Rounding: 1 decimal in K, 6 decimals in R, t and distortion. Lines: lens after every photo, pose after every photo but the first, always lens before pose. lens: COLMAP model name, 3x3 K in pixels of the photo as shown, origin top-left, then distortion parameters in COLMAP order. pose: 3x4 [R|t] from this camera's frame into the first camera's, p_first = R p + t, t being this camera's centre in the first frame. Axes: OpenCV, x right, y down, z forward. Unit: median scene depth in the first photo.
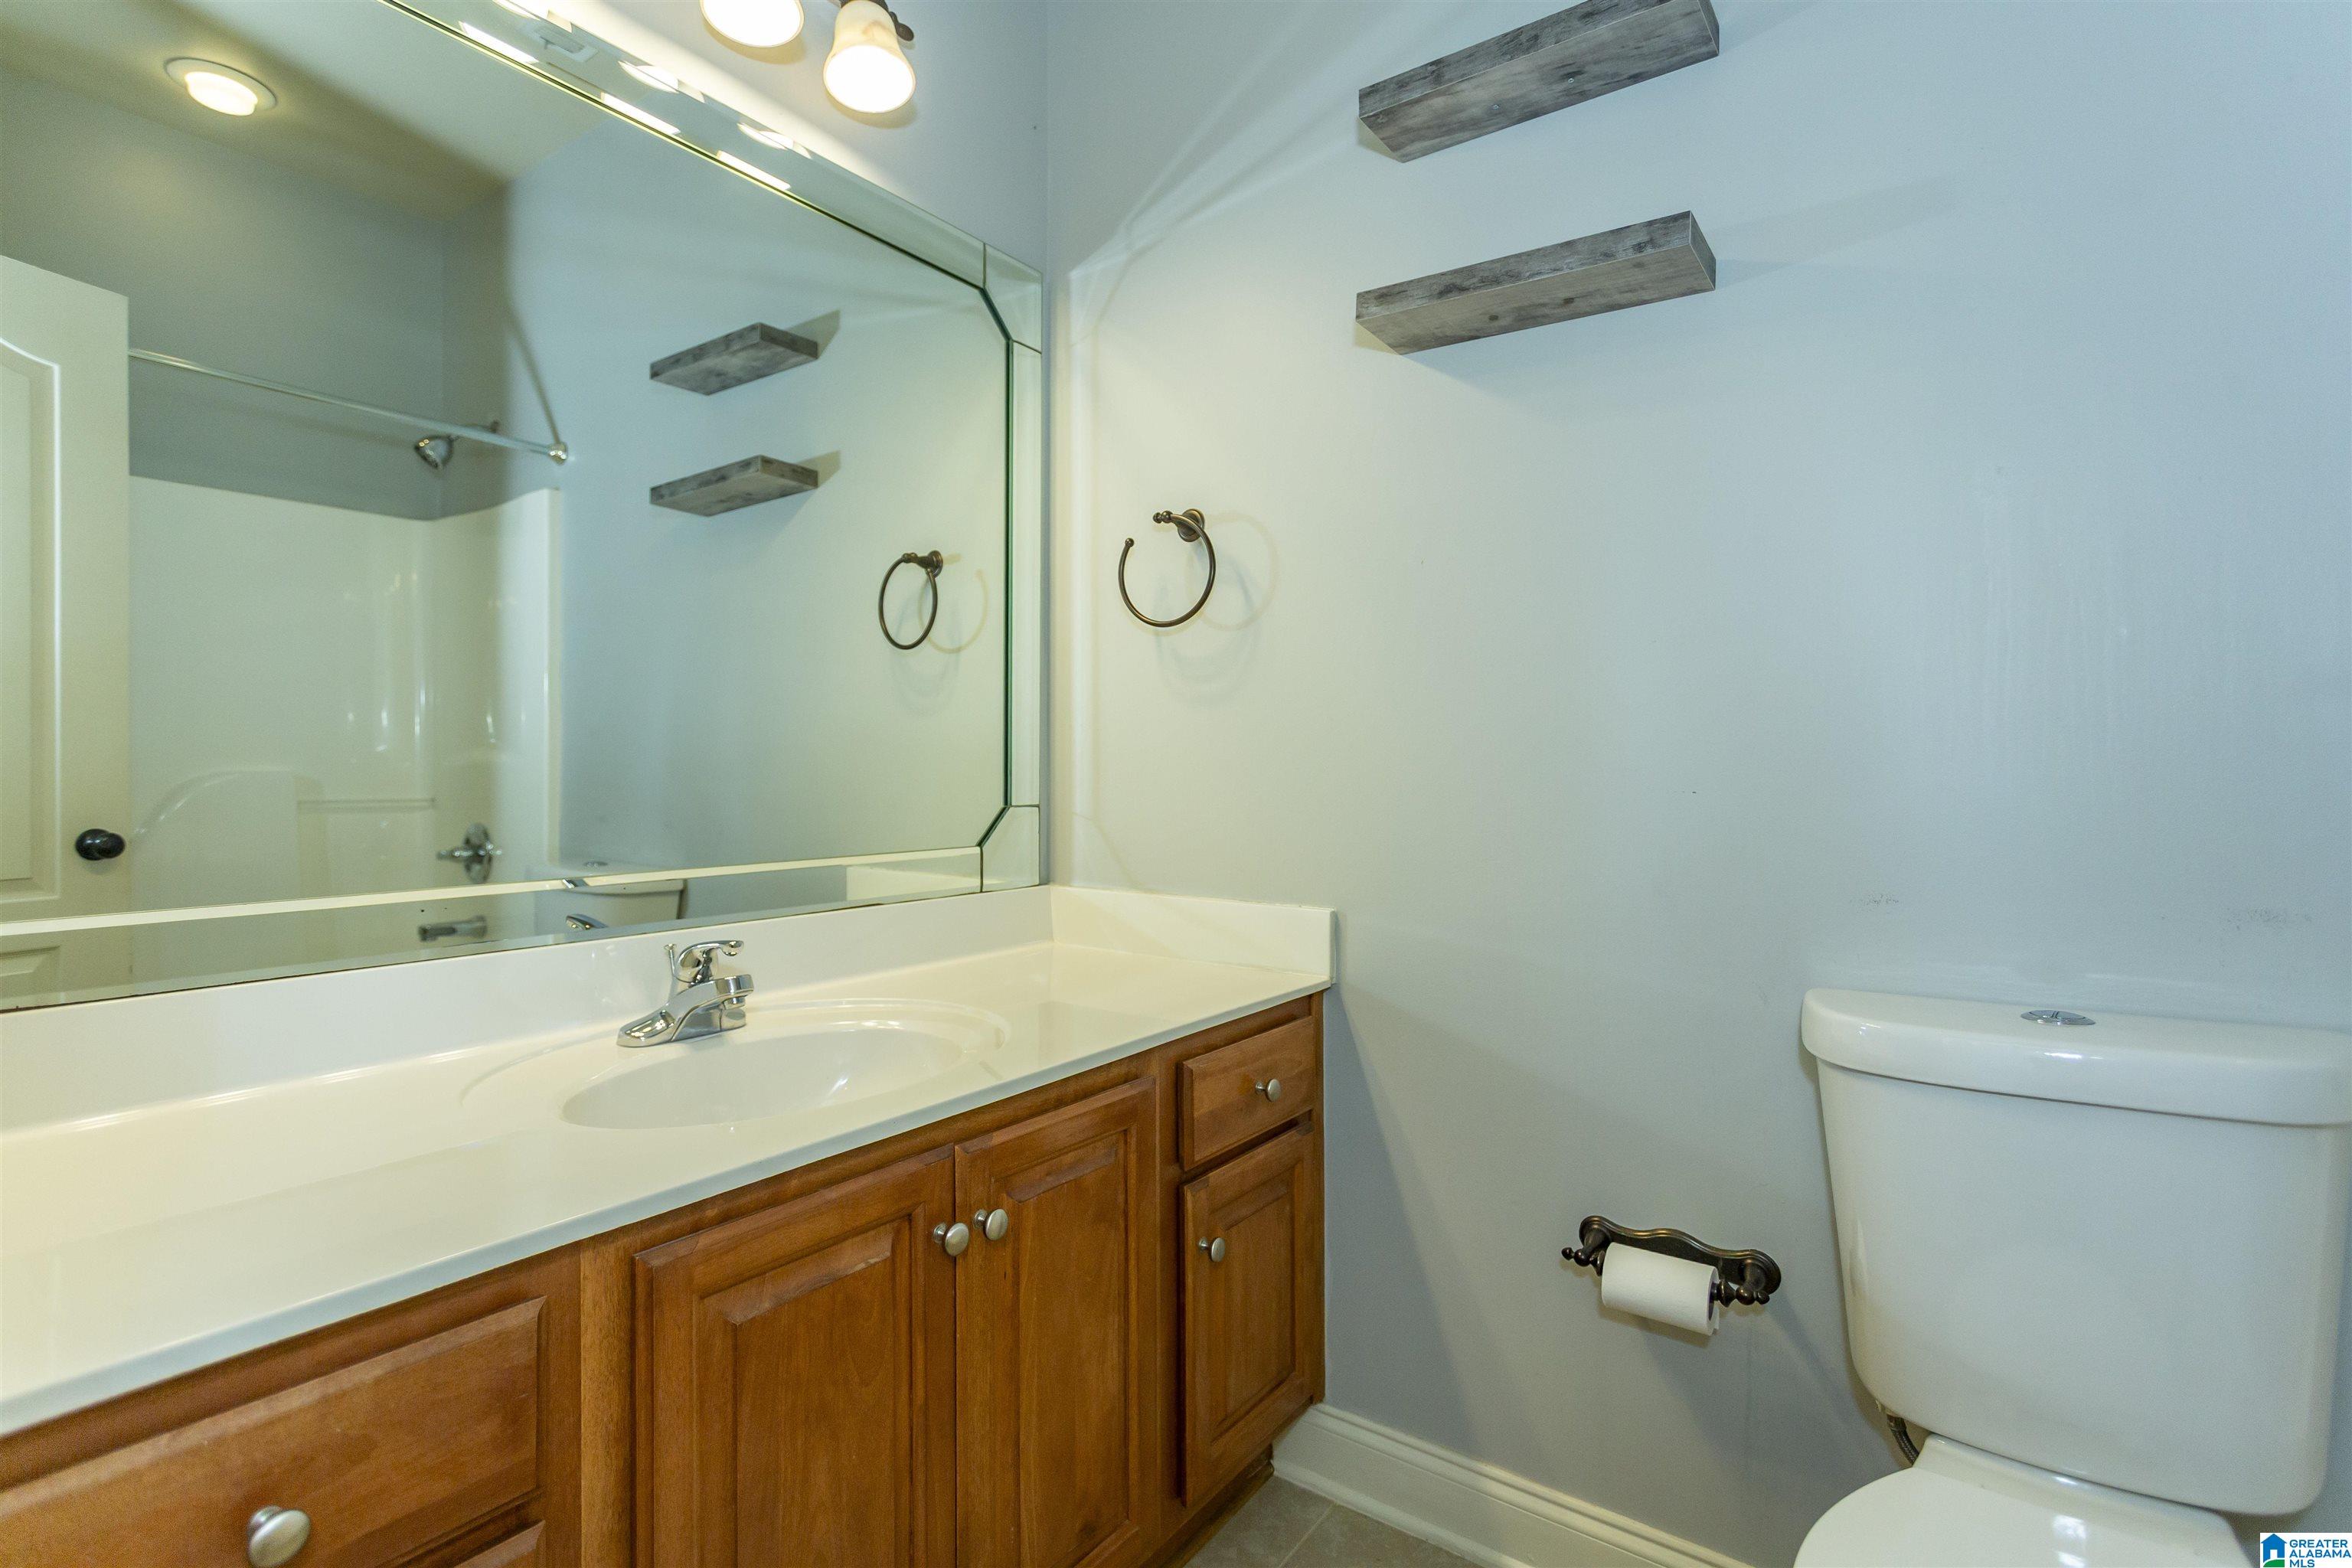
lens RADIAL K [[1127.5, 0, 1163.9], [0, 1127.5, 778.0], [0, 0, 1]] dist [0.003684, 0.001491]
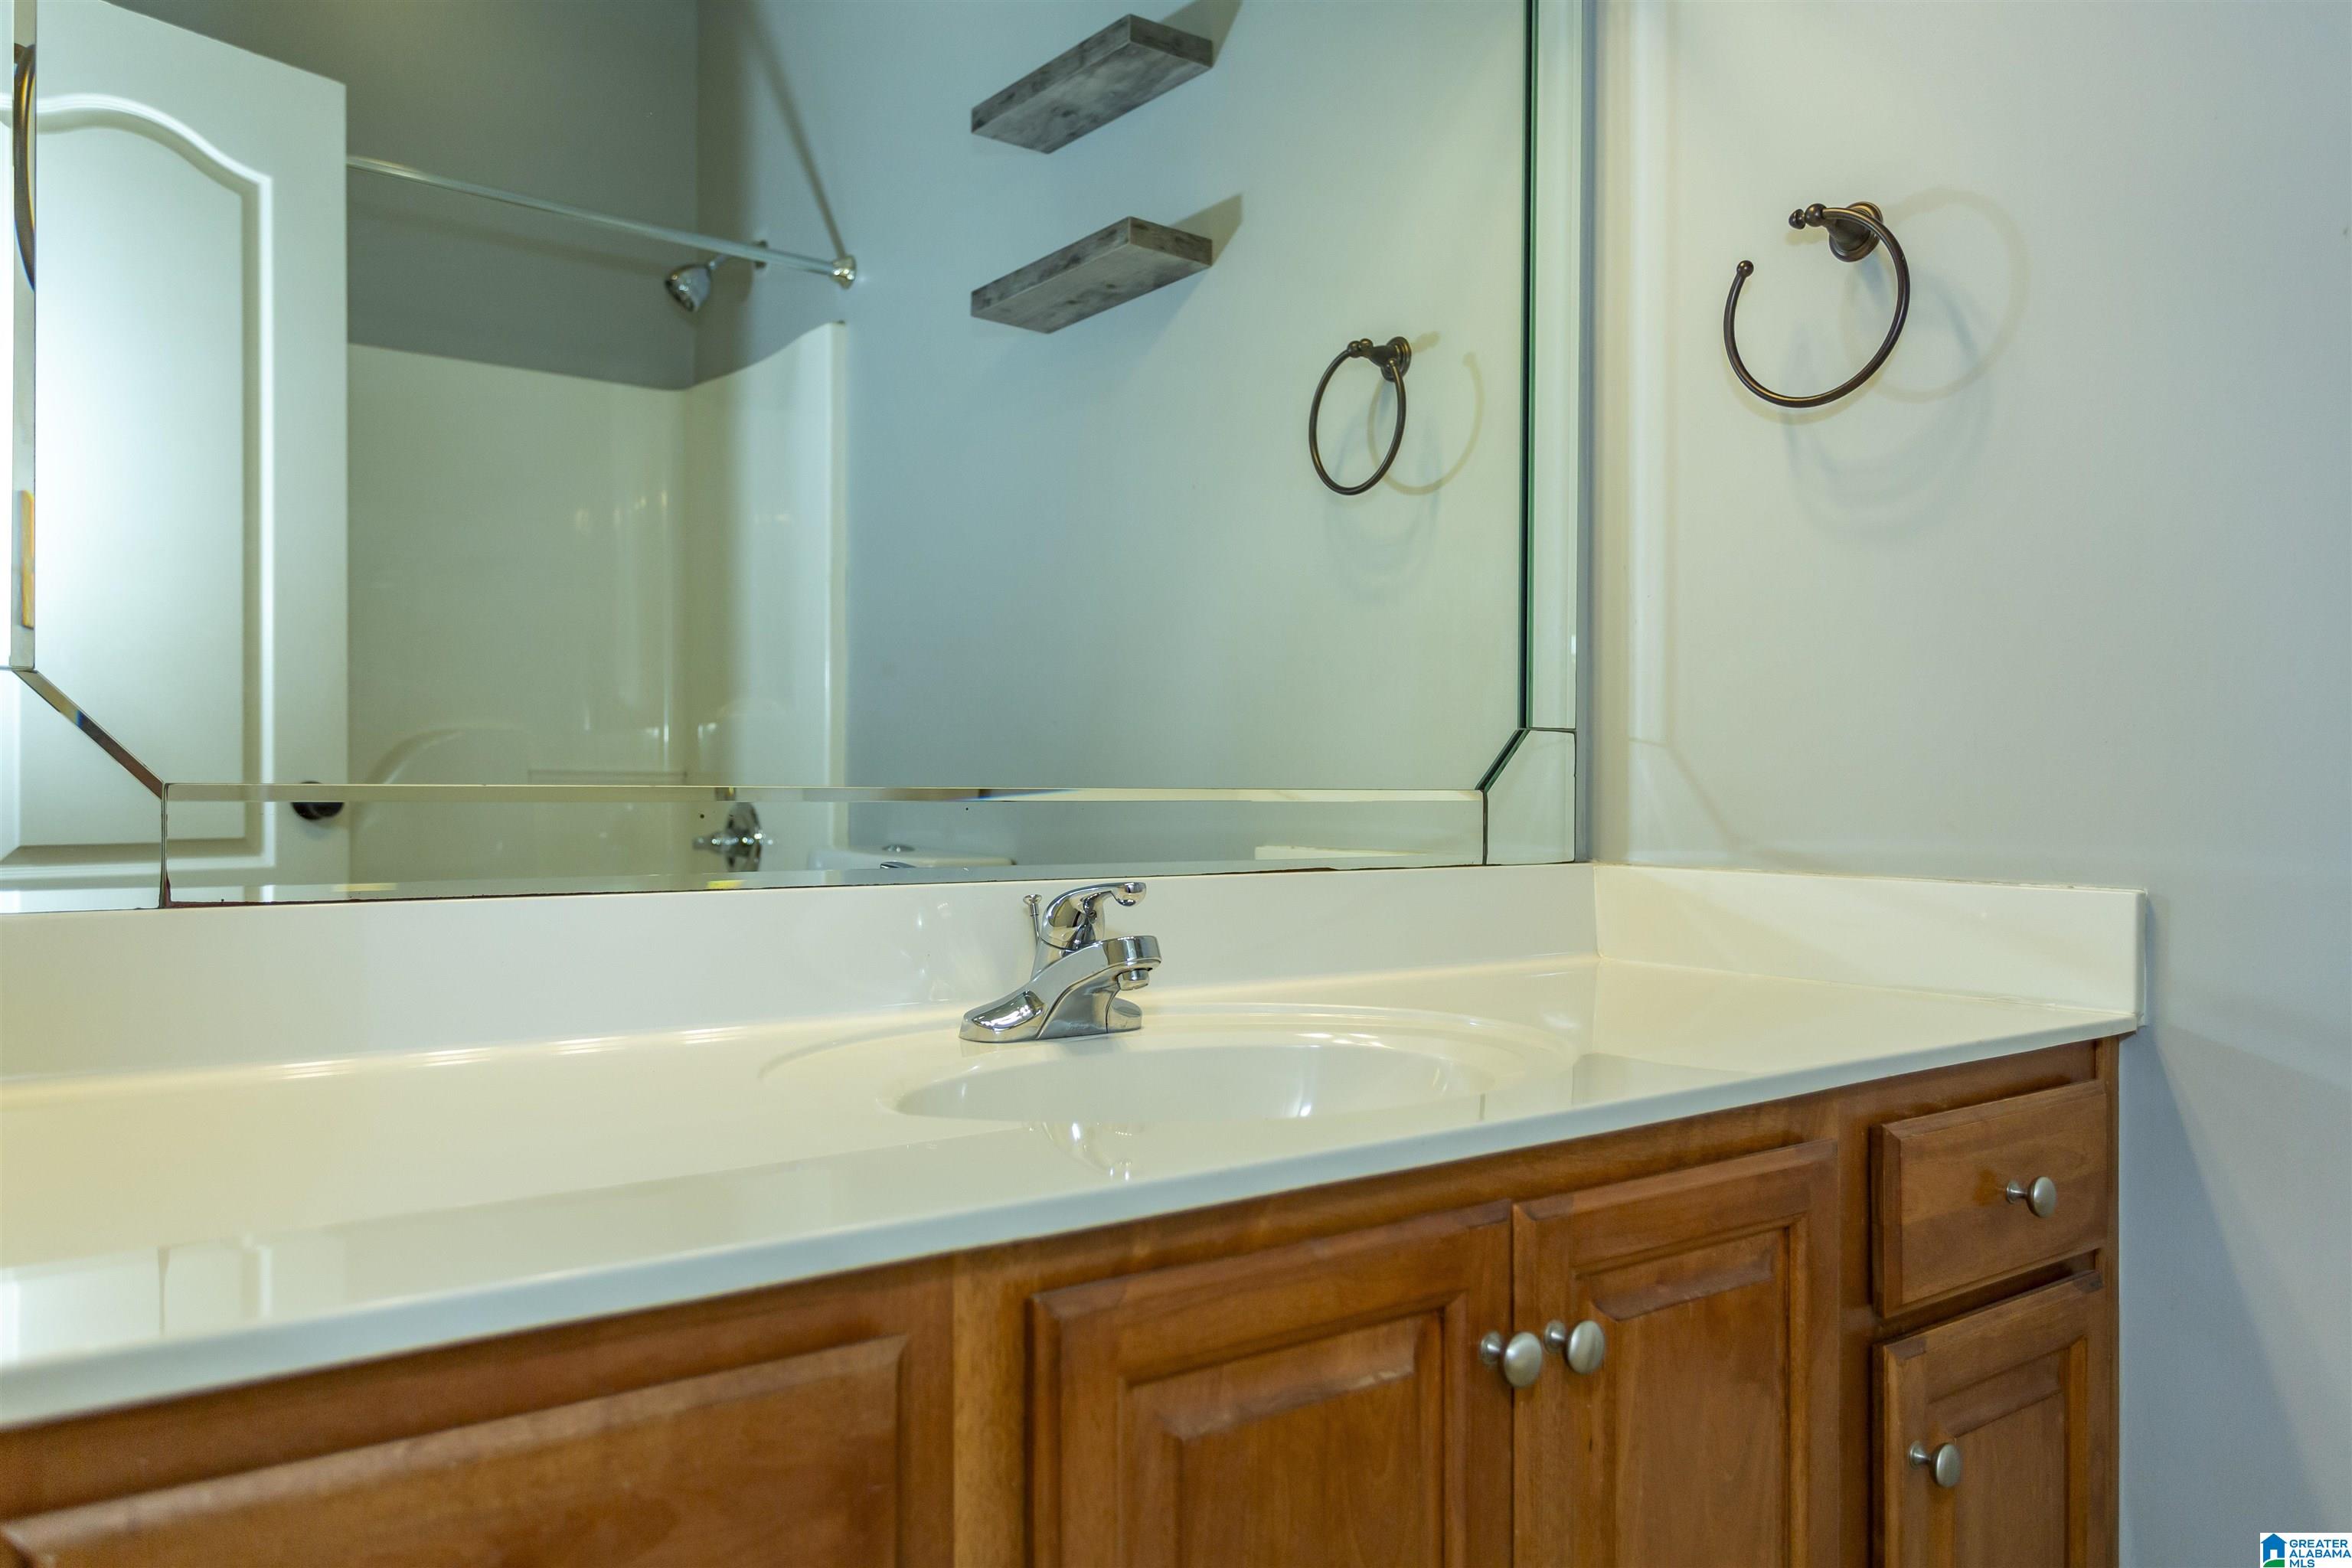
lens RADIAL K [[1708.1, 0, 1179.9], [0, 1708.1, 817.7], [0, 0, 1]] dist [0.004076, 0.001839]
pose [[0.960102, 0.002023, -0.279641, -0.072836], [-0.001481, 0.999997, 0.002147, 0.087555], [0.279644, -0.001647, 0.960102, 0.075407]]
